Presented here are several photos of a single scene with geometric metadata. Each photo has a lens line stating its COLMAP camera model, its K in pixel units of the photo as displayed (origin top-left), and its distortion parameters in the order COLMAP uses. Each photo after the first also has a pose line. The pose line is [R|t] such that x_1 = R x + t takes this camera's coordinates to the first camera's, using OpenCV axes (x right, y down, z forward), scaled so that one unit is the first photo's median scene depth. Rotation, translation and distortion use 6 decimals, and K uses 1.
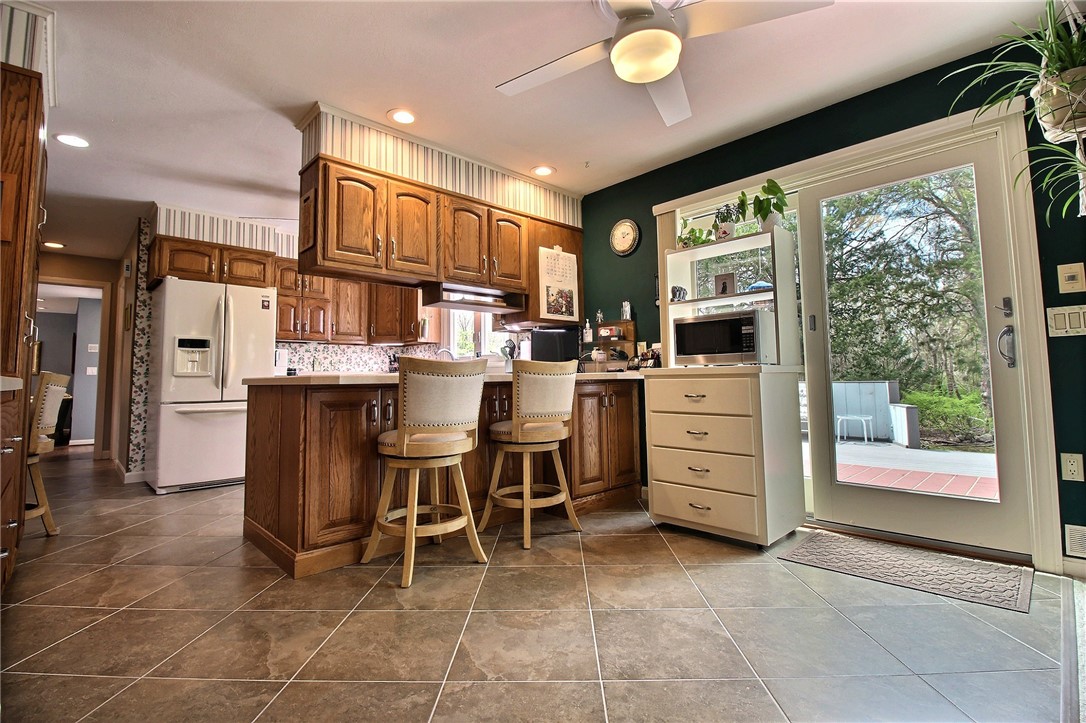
lens RADIAL K [[501.0, 0, 546.9], [0, 501.0, 340.7], [0, 0, 1]] dist [0.004032, -0.016057]
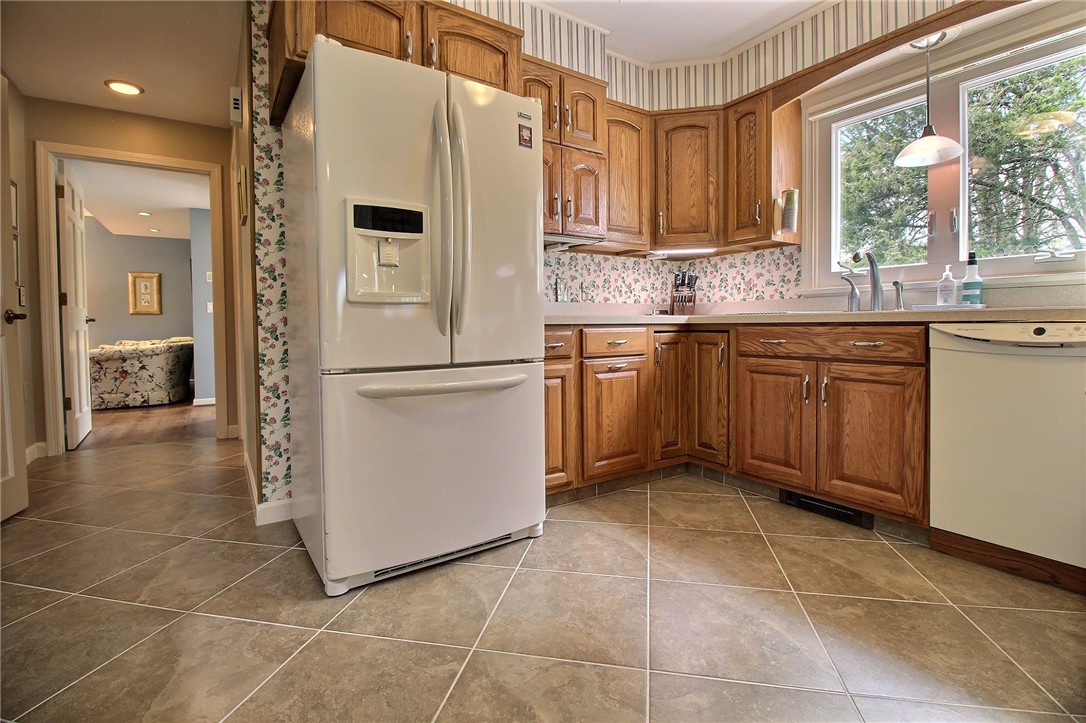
lens RADIAL K [[501.0, 0, 546.9], [0, 501.0, 340.7], [0, 0, 1]] dist [0.004032, -0.016057]
pose [[0.983536, 0.009282, -0.180474, -0.508509], [0.010933, 0.993794, 0.110694, 0.057394], [0.180382, -0.110845, 0.977331, 0.623852]]
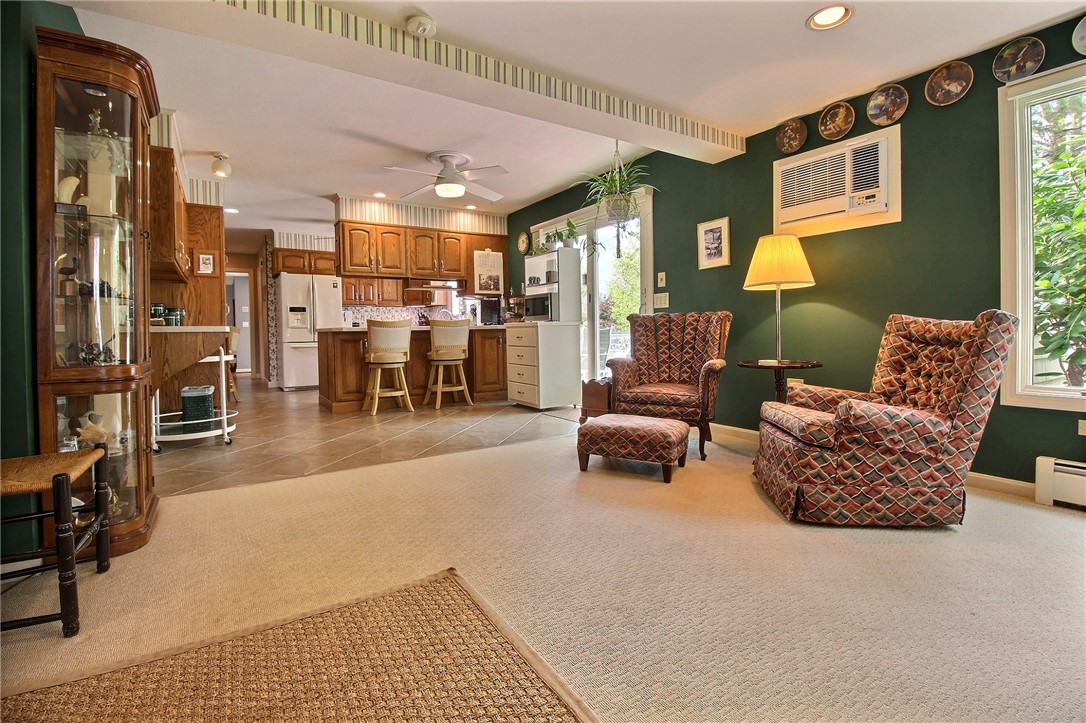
lens RADIAL K [[501.0, 0, 546.9], [0, 501.0, 340.7], [0, 0, 1]] dist [0.004032, -0.016057]
pose [[0.981549, 0.002241, -0.191198, 0.509831], [0.017005, 0.994946, 0.098962, -0.045341], [0.190454, -0.100387, 0.976550, -0.588335]]
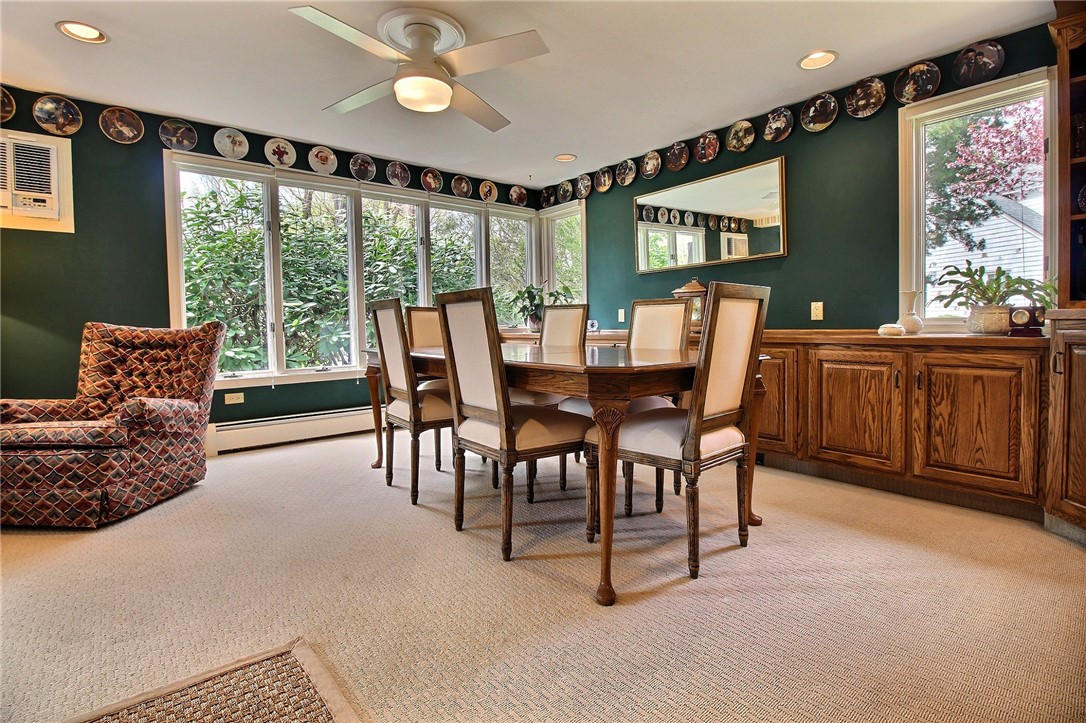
lens RADIAL K [[501.0, 0, 546.9], [0, 501.0, 340.7], [0, 0, 1]] dist [0.004032, -0.016057]
pose [[0.063298, -0.024145, 0.997703, 0.185595], [-0.062330, 0.997660, 0.028098, -0.040740], [-0.996046, -0.063966, 0.061645, -0.535966]]
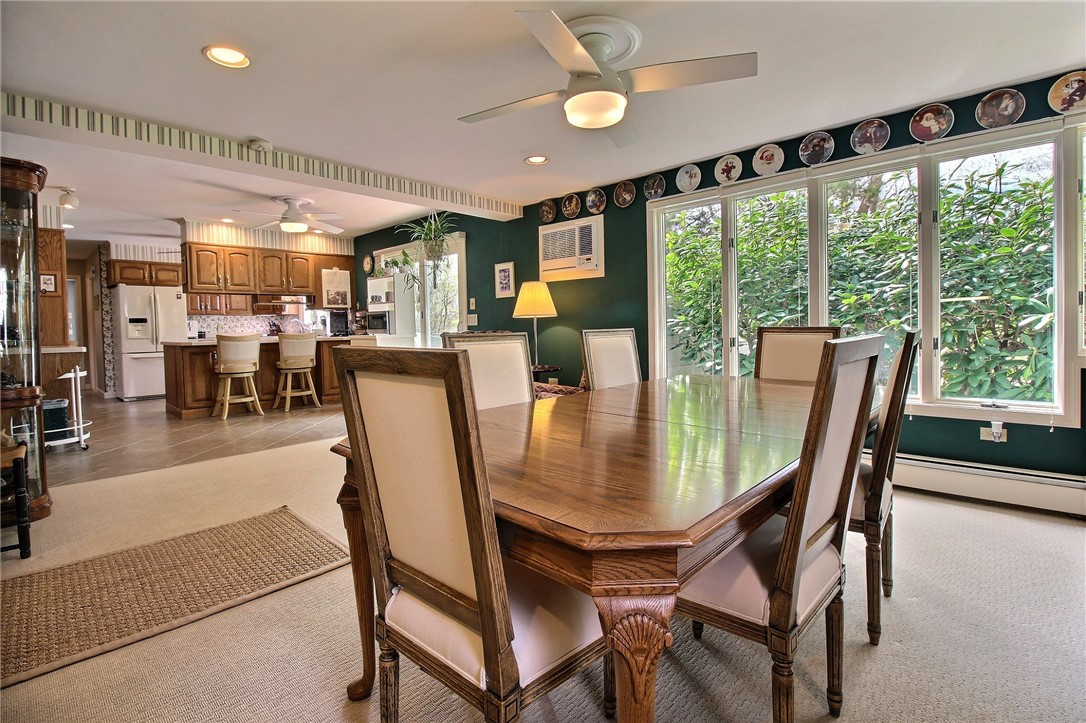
lens RADIAL K [[501.0, 0, 546.9], [0, 501.0, 340.7], [0, 0, 1]] dist [0.004032, -0.016057]
pose [[0.998385, -0.008554, 0.056154, 0.672108], [0.002504, 0.994261, 0.106949, -0.111483], [-0.056747, -0.106636, 0.992677, -0.886691]]
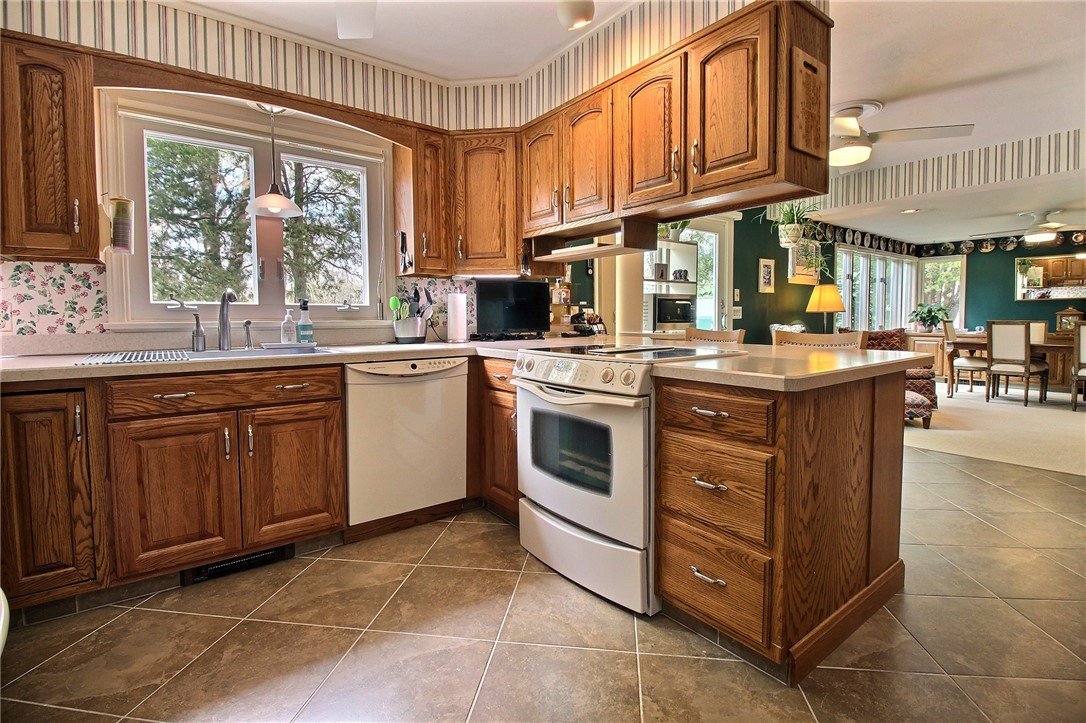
lens RADIAL K [[501.0, 0, 546.9], [0, 501.0, 340.7], [0, 0, 1]] dist [0.004032, -0.016057]
pose [[0.112906, -0.036308, 0.992942, -0.768830], [-0.073543, 0.996286, 0.044793, 0.028645], [-0.990880, -0.078082, 0.109816, 0.836530]]
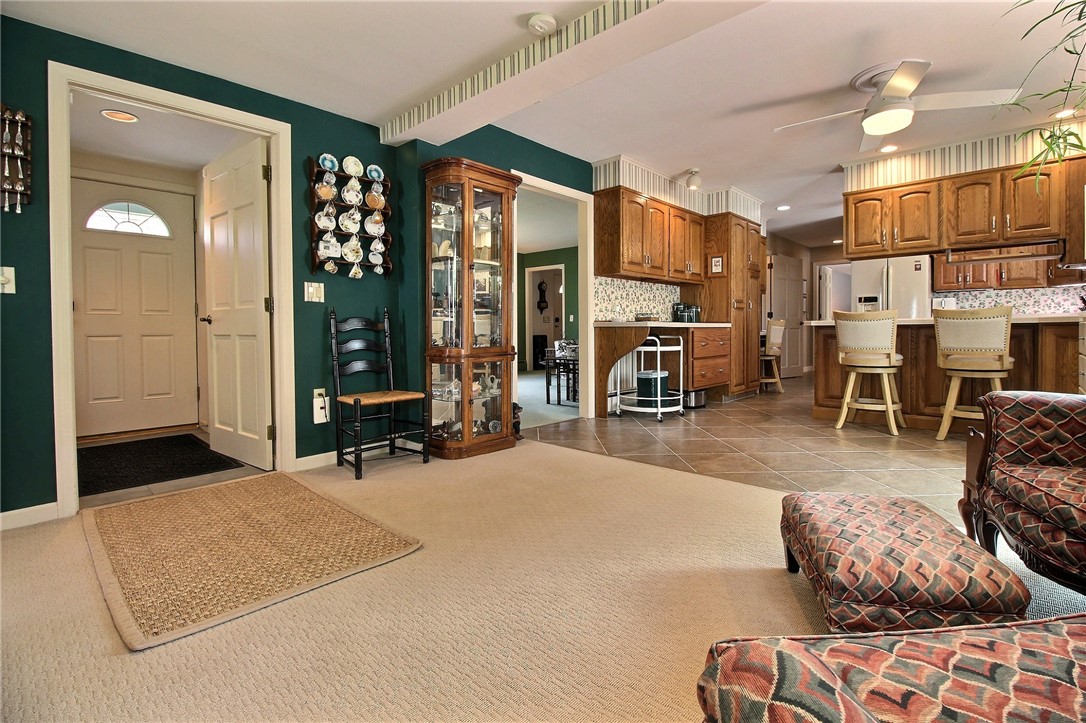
lens RADIAL K [[501.0, 0, 546.9], [0, 501.0, 340.7], [0, 0, 1]] dist [0.004032, -0.016057]
pose [[0.052183, 0.034597, -0.998038, 0.823960], [0.084955, 0.995623, 0.038955, -0.012989], [0.995017, -0.086821, 0.049015, -0.101548]]
